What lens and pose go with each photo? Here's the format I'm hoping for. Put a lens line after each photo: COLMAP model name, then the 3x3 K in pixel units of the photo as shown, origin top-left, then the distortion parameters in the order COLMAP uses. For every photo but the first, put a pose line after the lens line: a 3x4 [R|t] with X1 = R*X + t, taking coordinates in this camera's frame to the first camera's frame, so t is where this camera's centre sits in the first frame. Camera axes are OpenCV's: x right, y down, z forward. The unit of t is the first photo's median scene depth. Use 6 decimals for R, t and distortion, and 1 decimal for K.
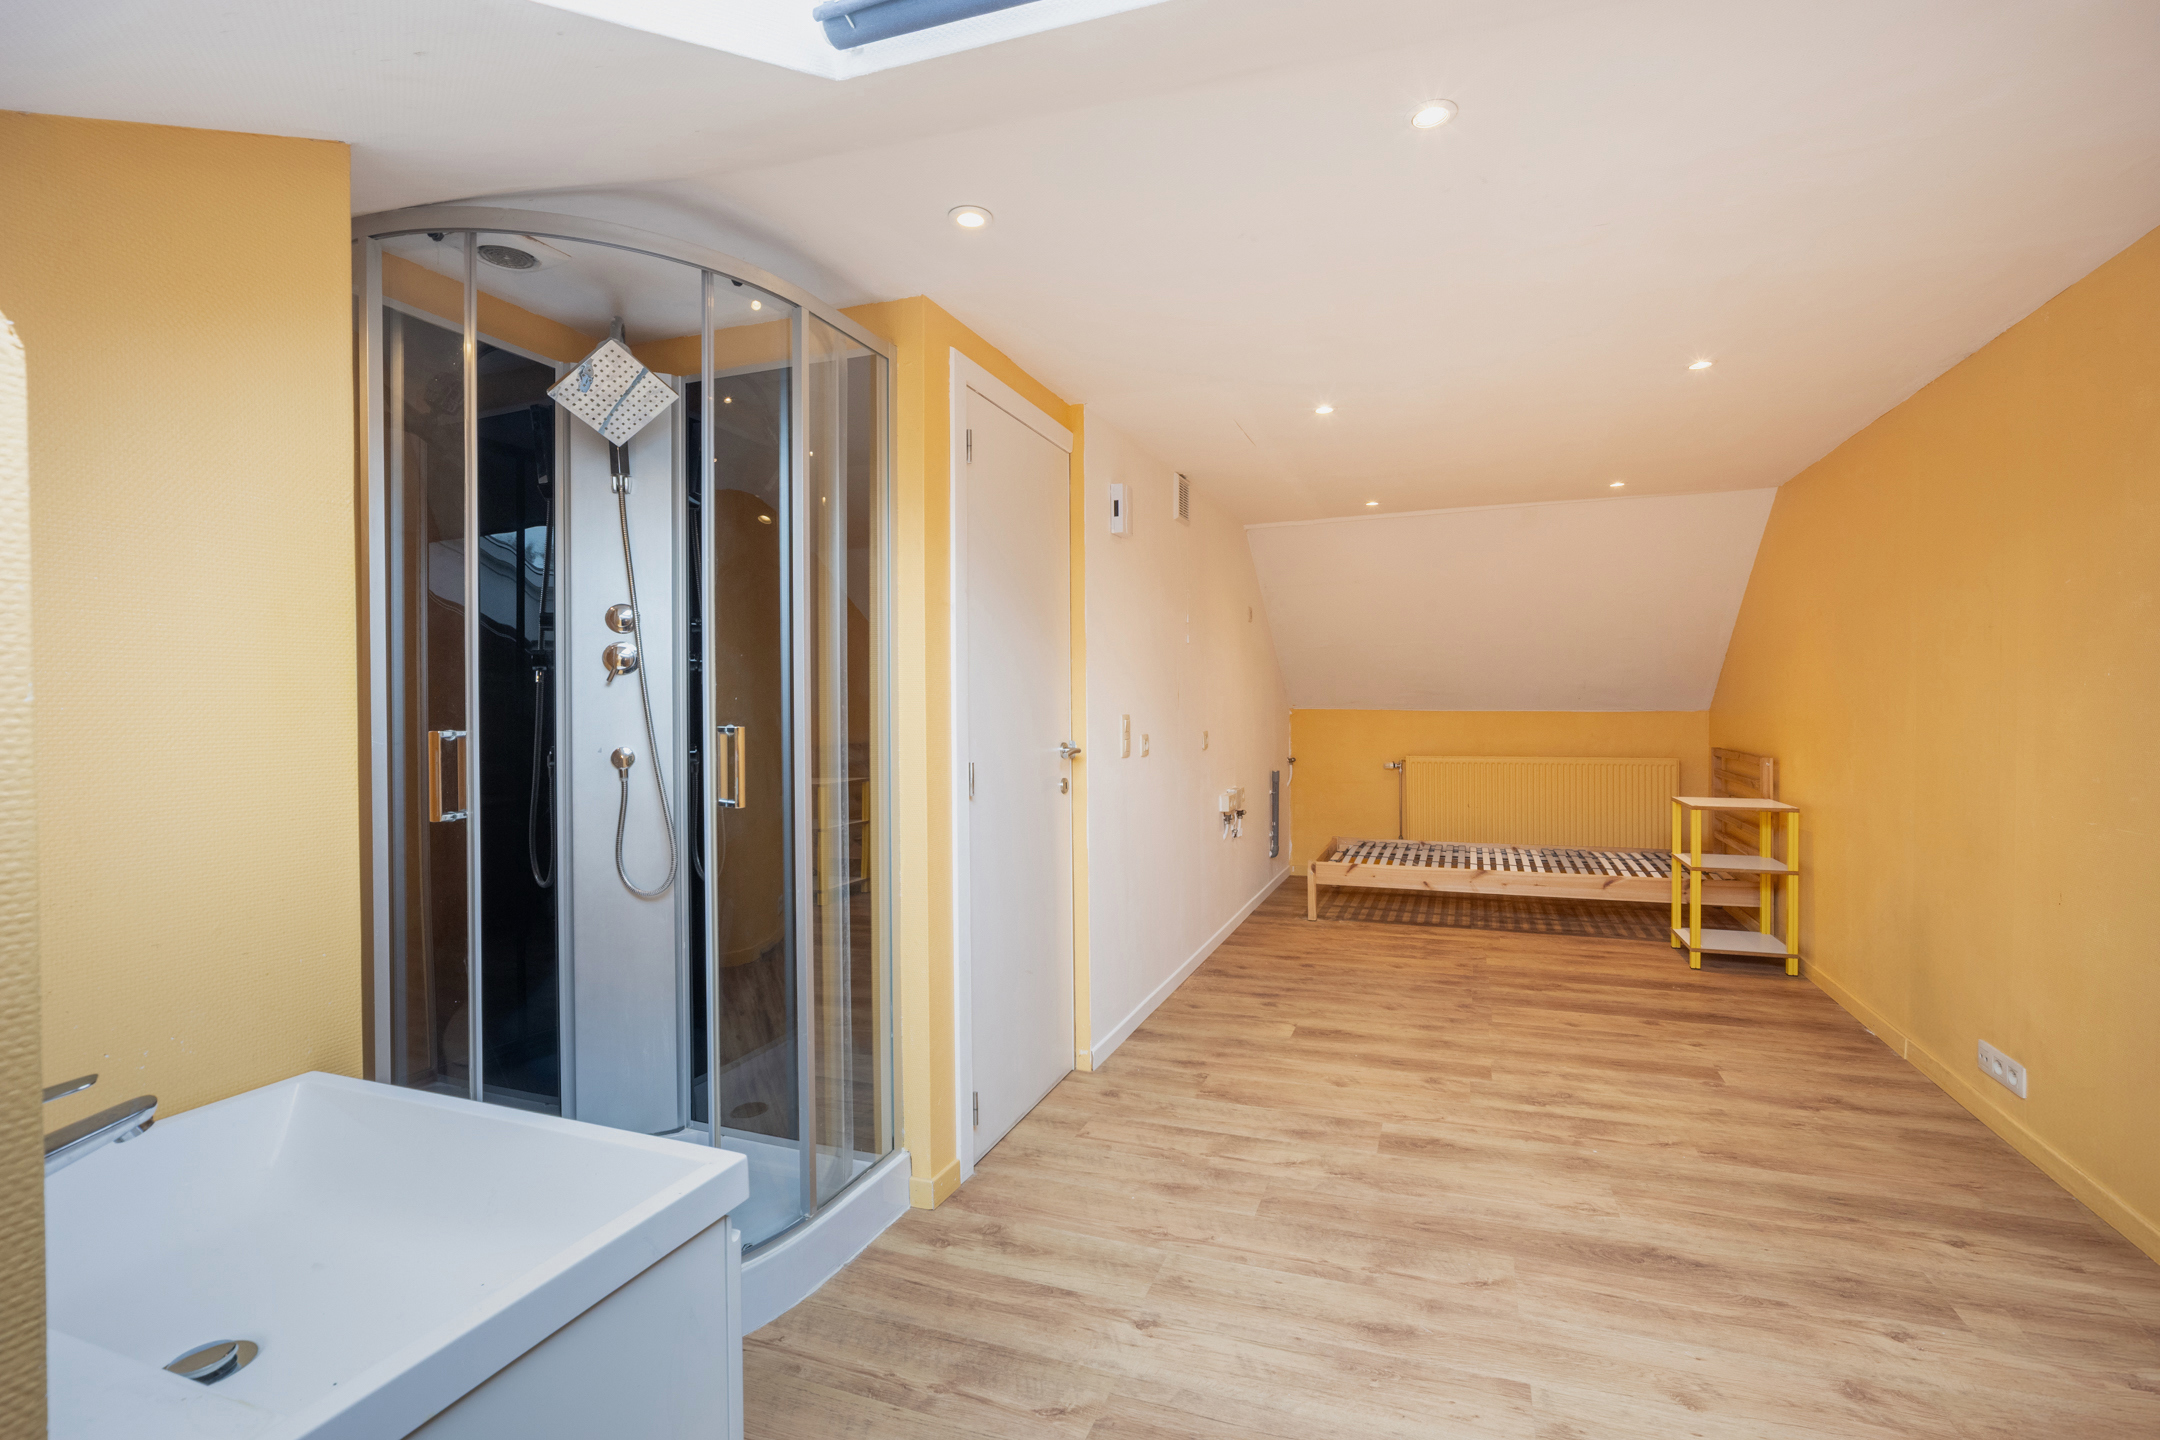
lens RADIAL K [[954.8, 0, 981.5], [0, 954.8, 714.8], [0, 0, 1]] dist [-0.020566, 0.007910]
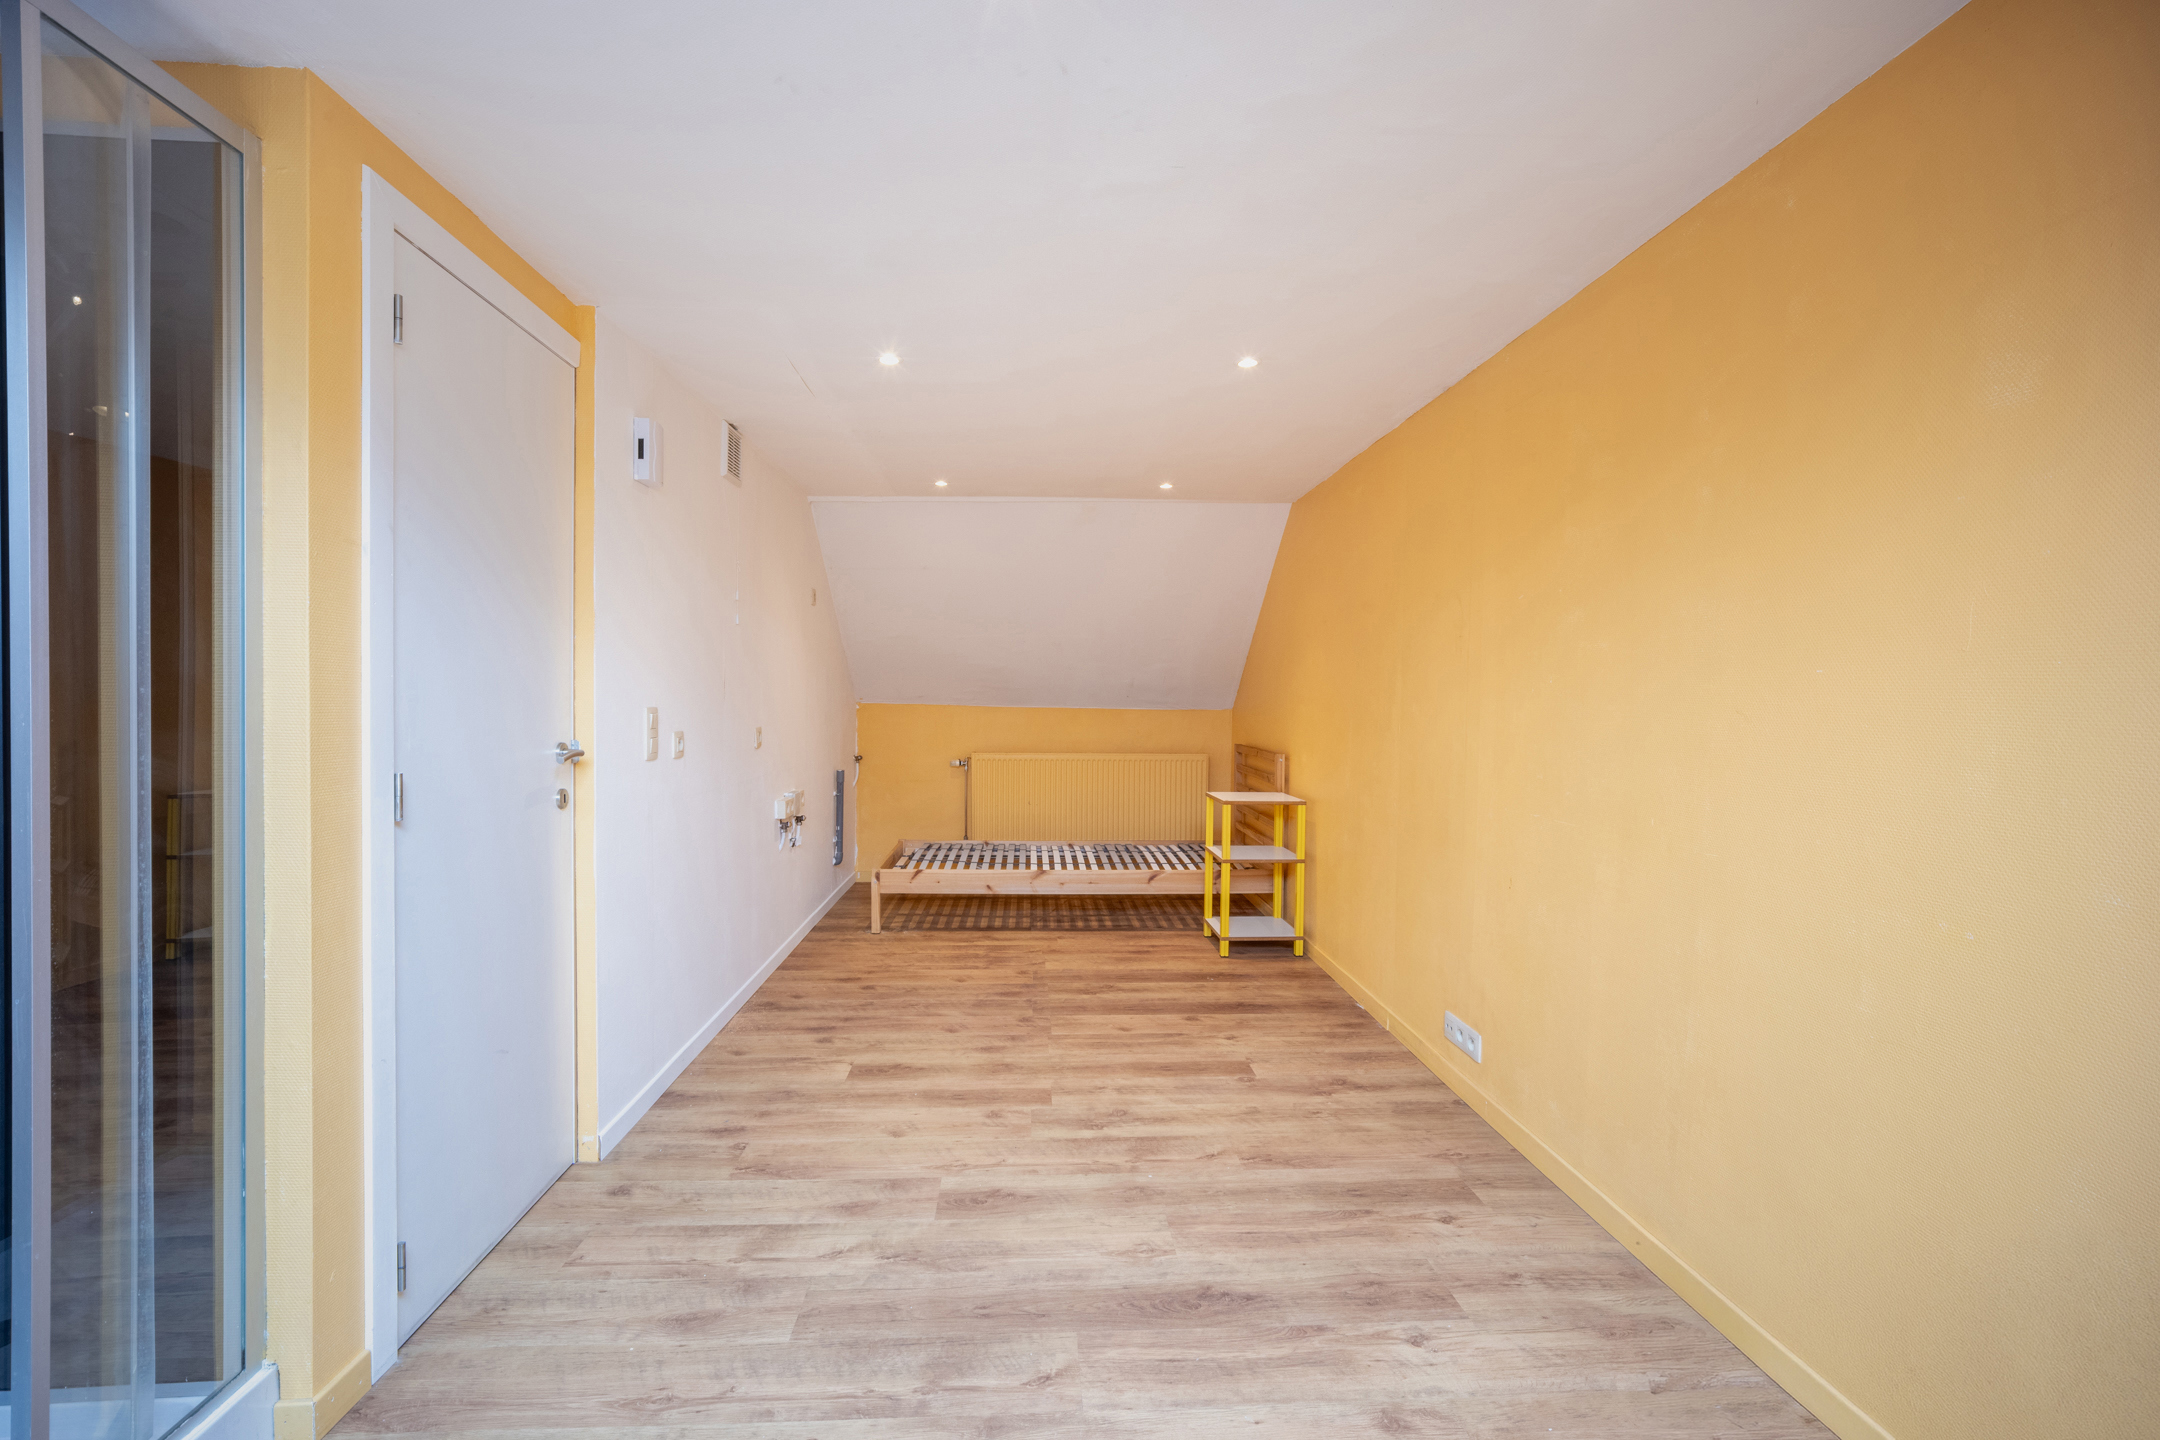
lens RADIAL K [[954.8, 0, 981.5], [0, 954.8, 714.8], [0, 0, 1]] dist [-0.020566, 0.007910]
pose [[0.910261, 0.007706, 0.413962, 0.089564], [-0.010889, 0.999927, 0.005330, -0.001342], [-0.413891, -0.009359, 0.910278, 0.189373]]
